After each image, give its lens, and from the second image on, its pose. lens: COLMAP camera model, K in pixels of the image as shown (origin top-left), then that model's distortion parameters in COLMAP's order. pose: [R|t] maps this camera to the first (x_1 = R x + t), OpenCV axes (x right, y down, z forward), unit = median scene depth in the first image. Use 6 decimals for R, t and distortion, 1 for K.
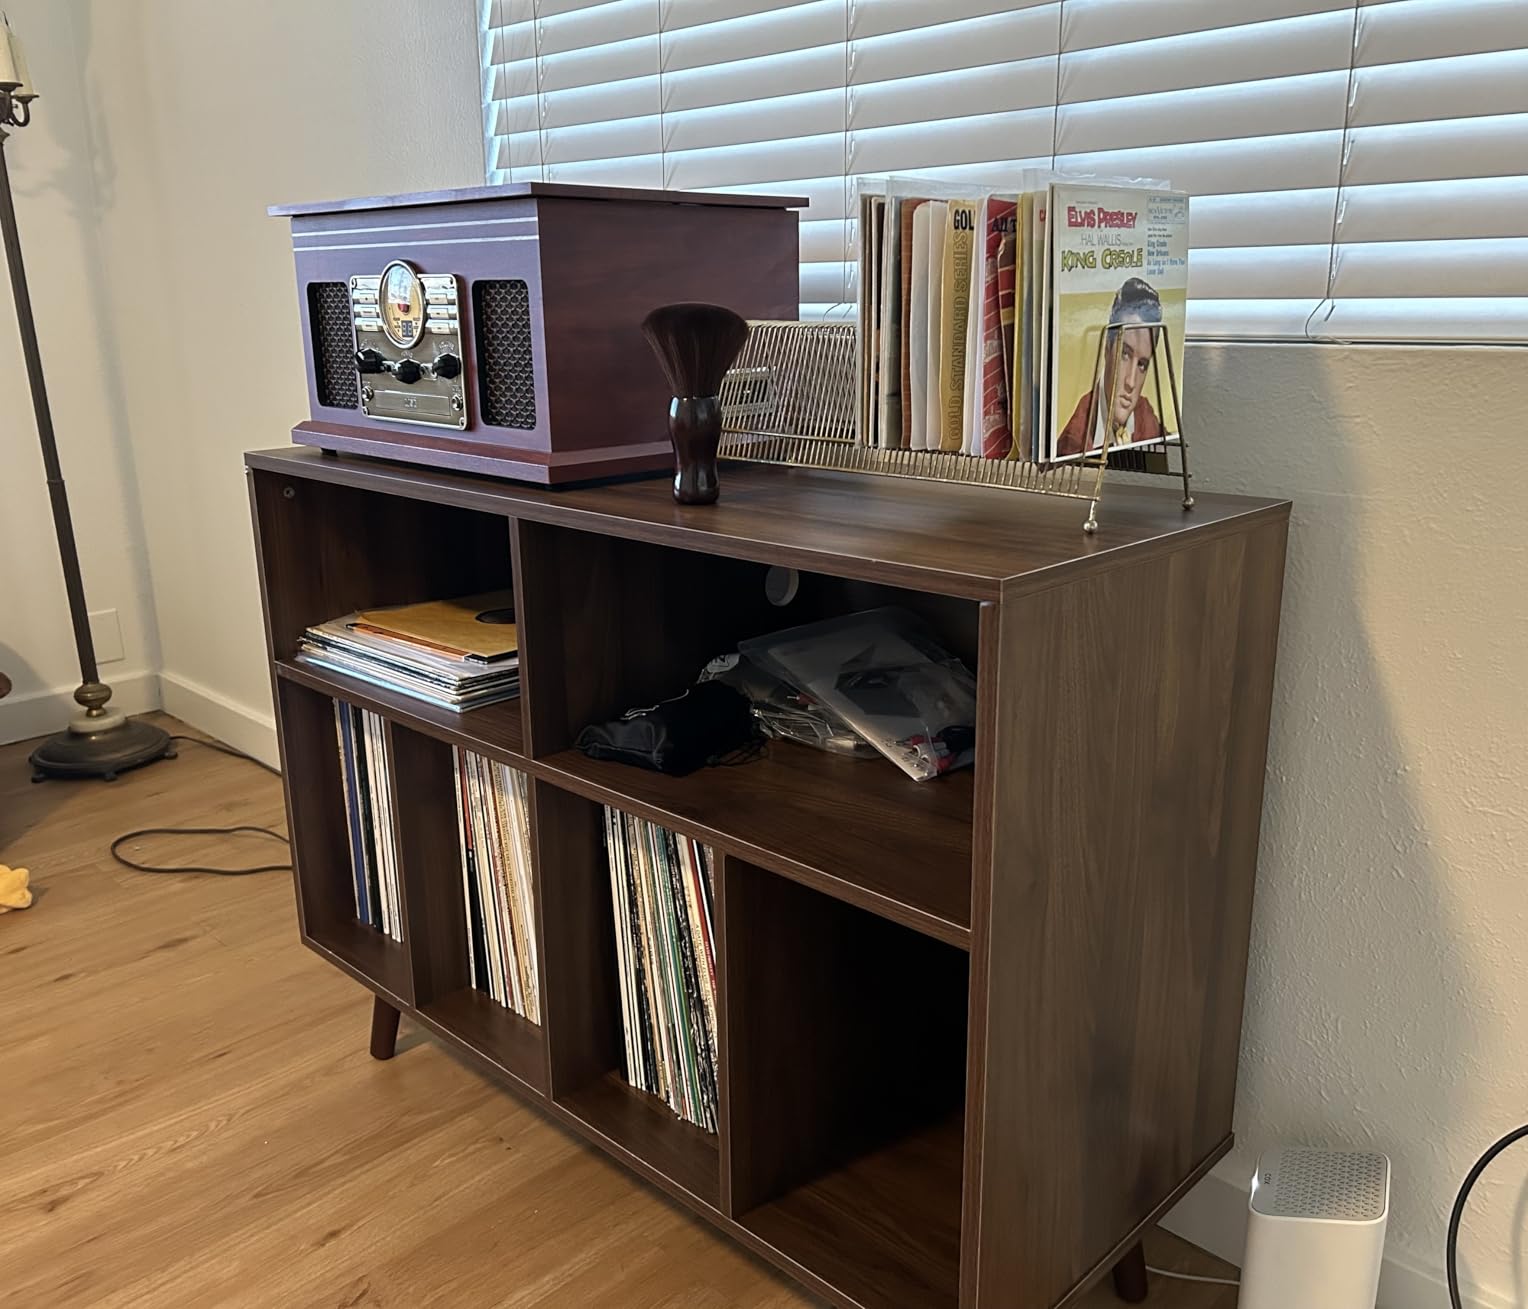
lens RADIAL K [[1314.8, 0, 764.4], [0, 1314.8, 661.9], [0, 0, 1]] dist [-0.006203, 0.002348]
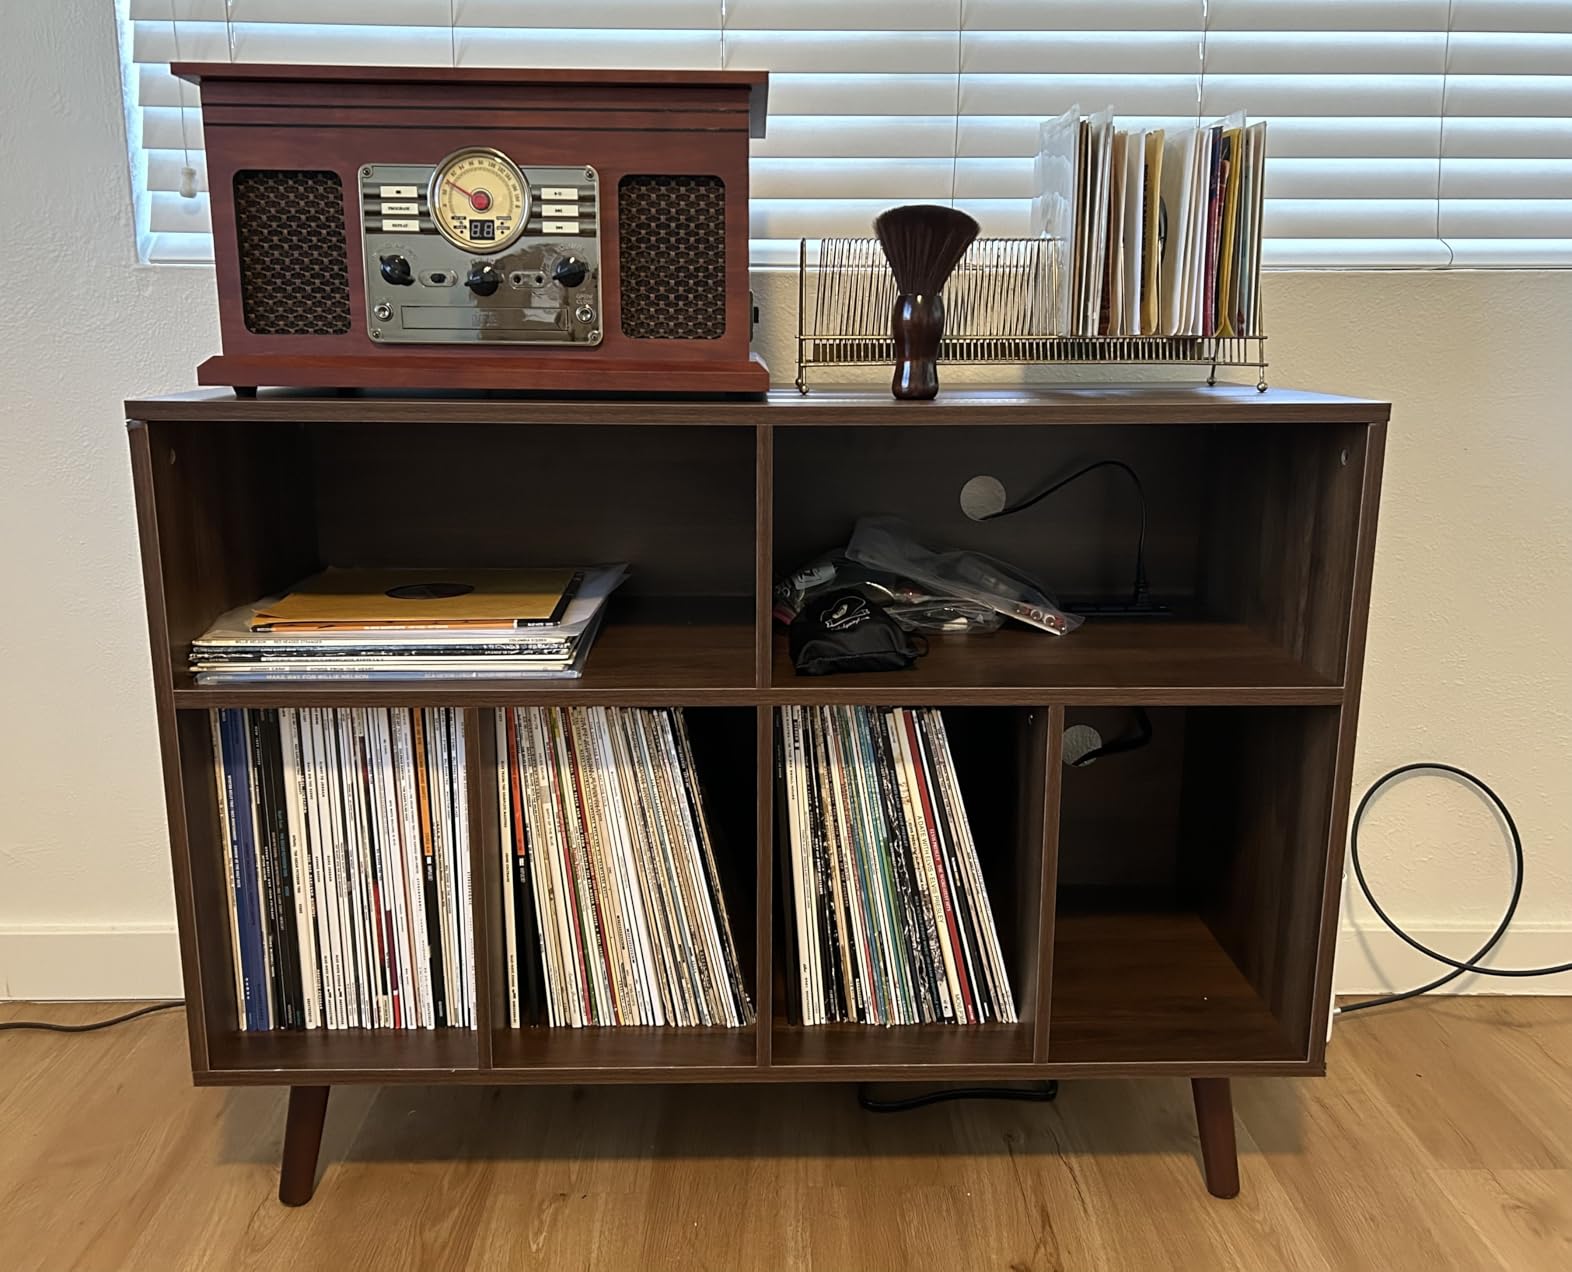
lens RADIAL K [[1407.4, 0, 785.9], [0, 1407.4, 630.7], [0, 0, 1]] dist [-0.018324, -0.004632]
pose [[0.686606, -0.144285, 0.712569, -0.823776], [0.179989, 0.983333, 0.025679, 0.009885], [-0.704398, 0.110624, 0.701132, 0.266385]]
